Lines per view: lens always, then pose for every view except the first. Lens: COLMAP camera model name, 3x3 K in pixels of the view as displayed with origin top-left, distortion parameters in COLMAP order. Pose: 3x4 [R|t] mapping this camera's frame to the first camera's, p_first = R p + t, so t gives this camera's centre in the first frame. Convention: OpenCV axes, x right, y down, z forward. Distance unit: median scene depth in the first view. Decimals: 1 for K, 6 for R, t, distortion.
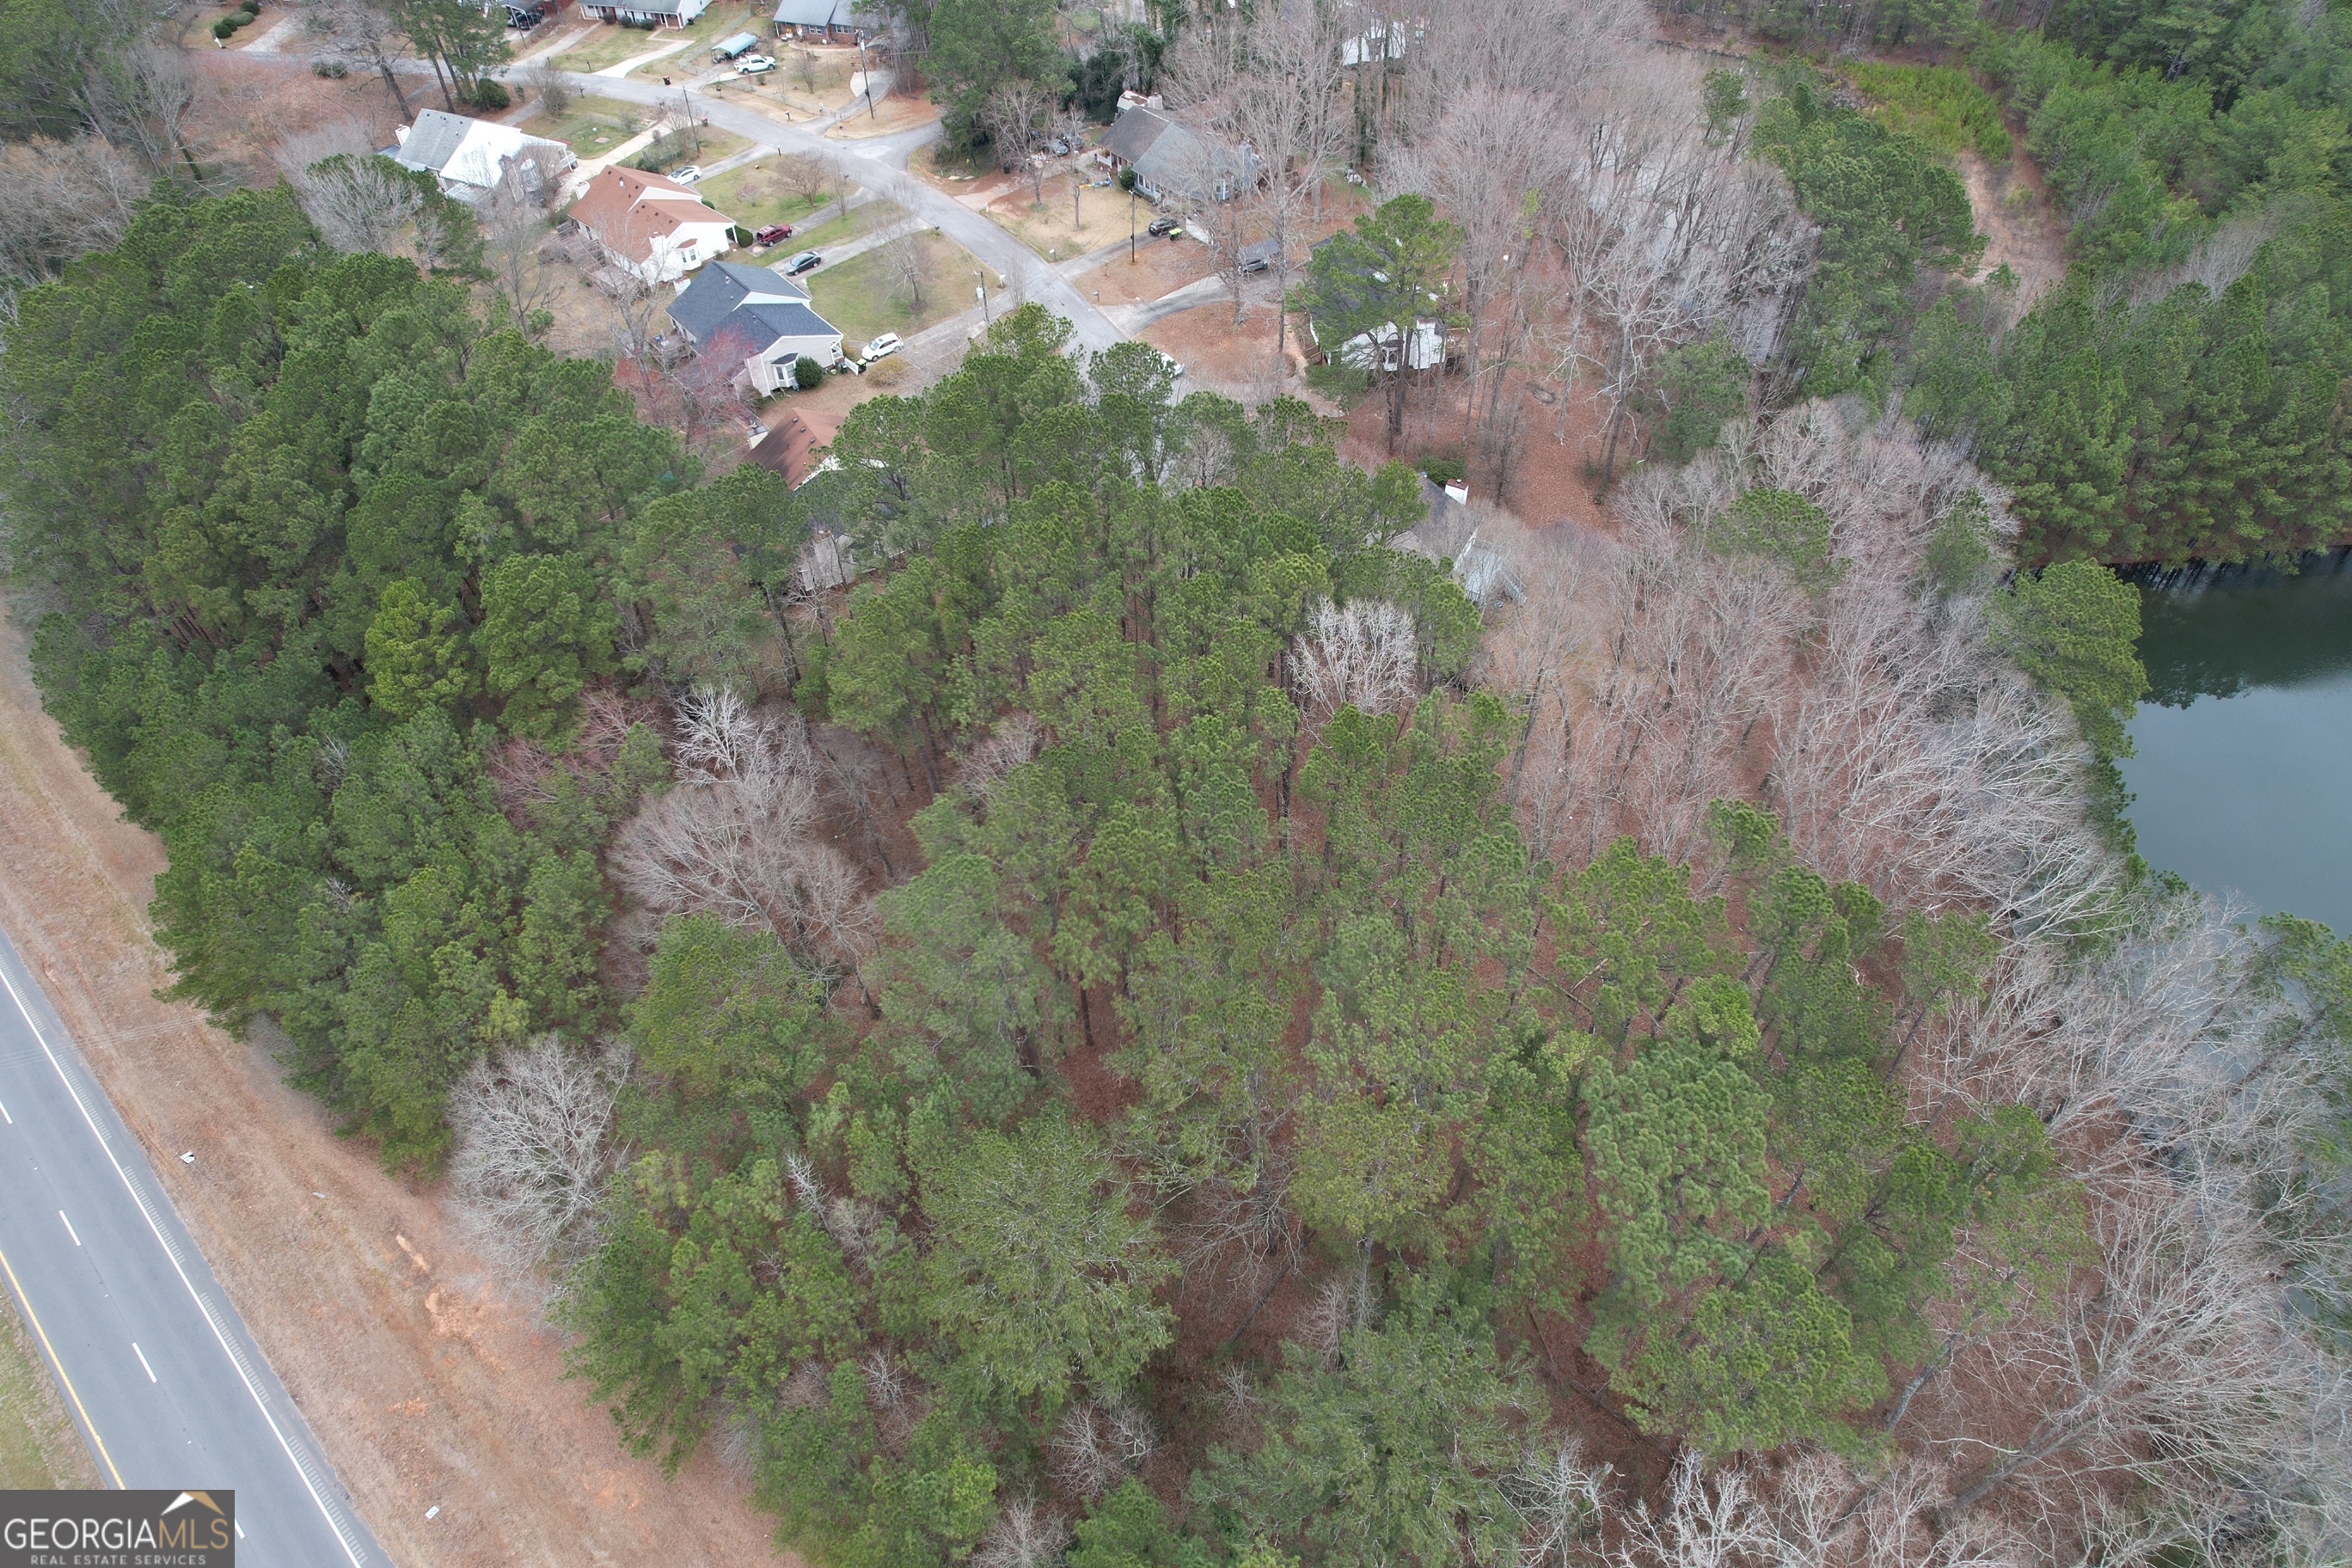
lens RADIAL K [[1500.8, 0, 1176.0], [0, 1500.8, 784.0], [0, 0, 1]] dist [-0.074012, 0.072069]
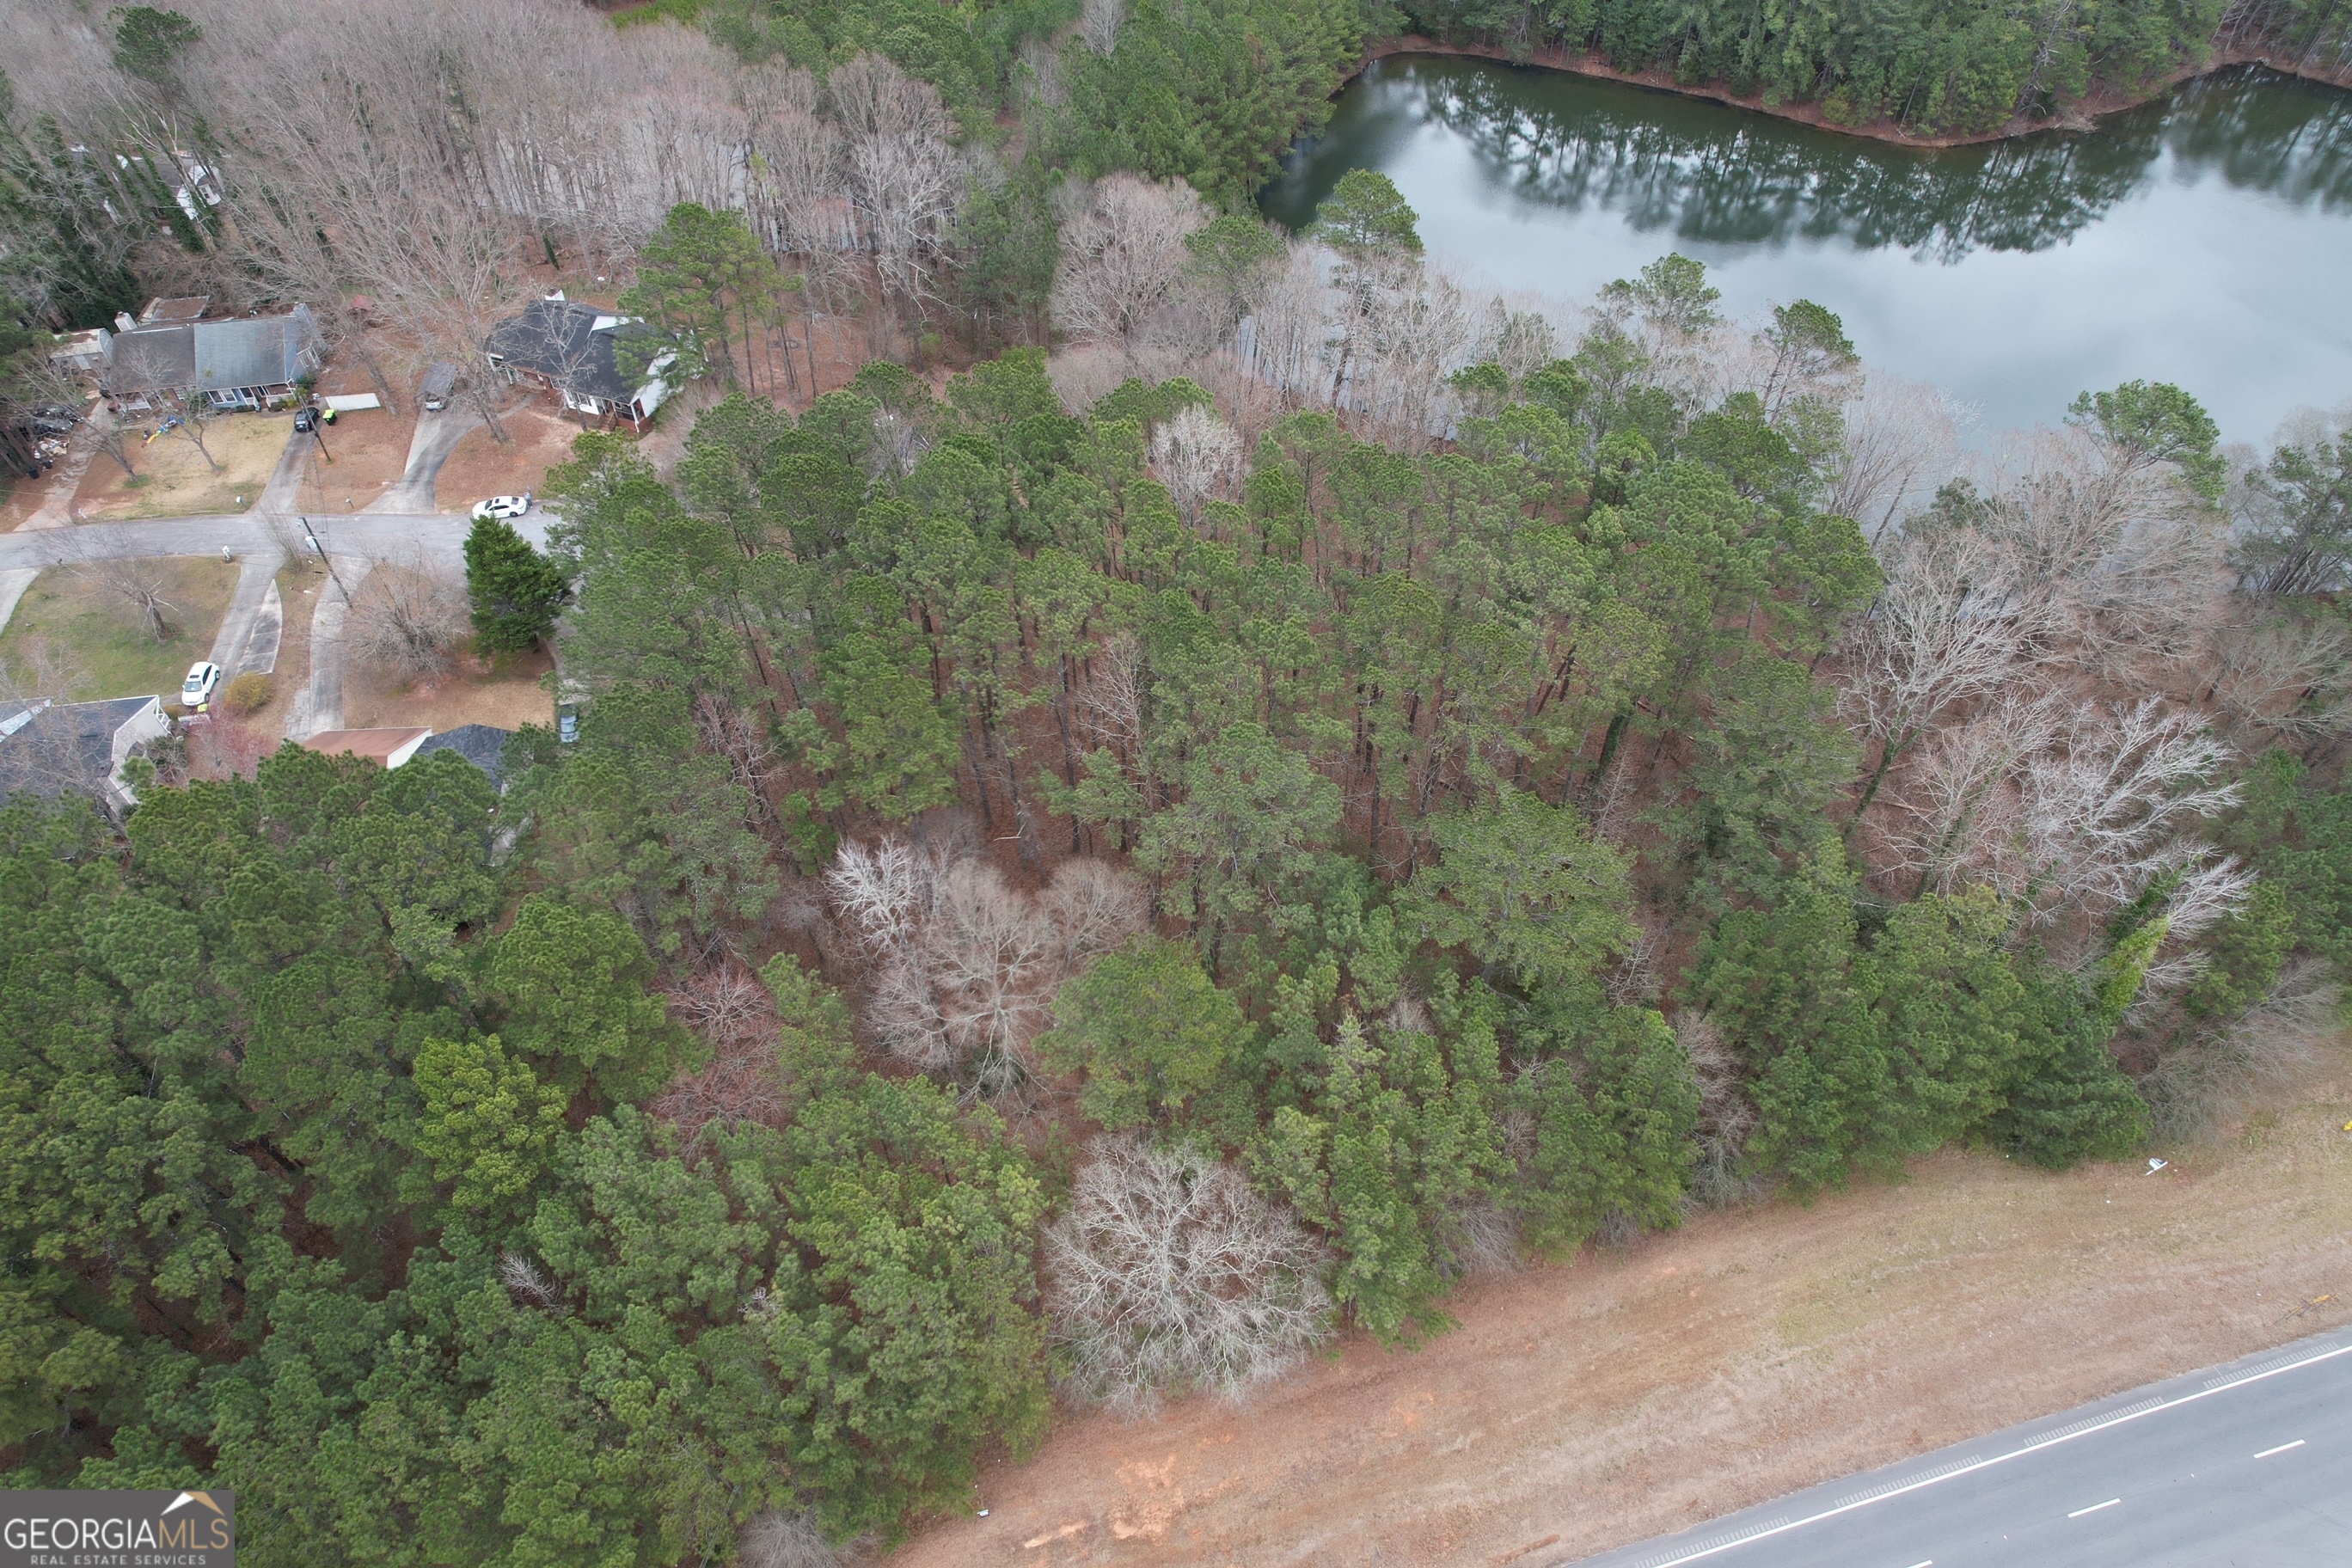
lens RADIAL K [[1500.8, 0, 1176.0], [0, 1500.8, 784.0], [0, 0, 1]] dist [-0.074012, 0.072069]
pose [[0.516334, -0.632044, 0.577858, -0.479318], [0.632702, 0.736274, 0.239976, -0.126158], [-0.577137, 0.241704, 0.780059, 0.098732]]
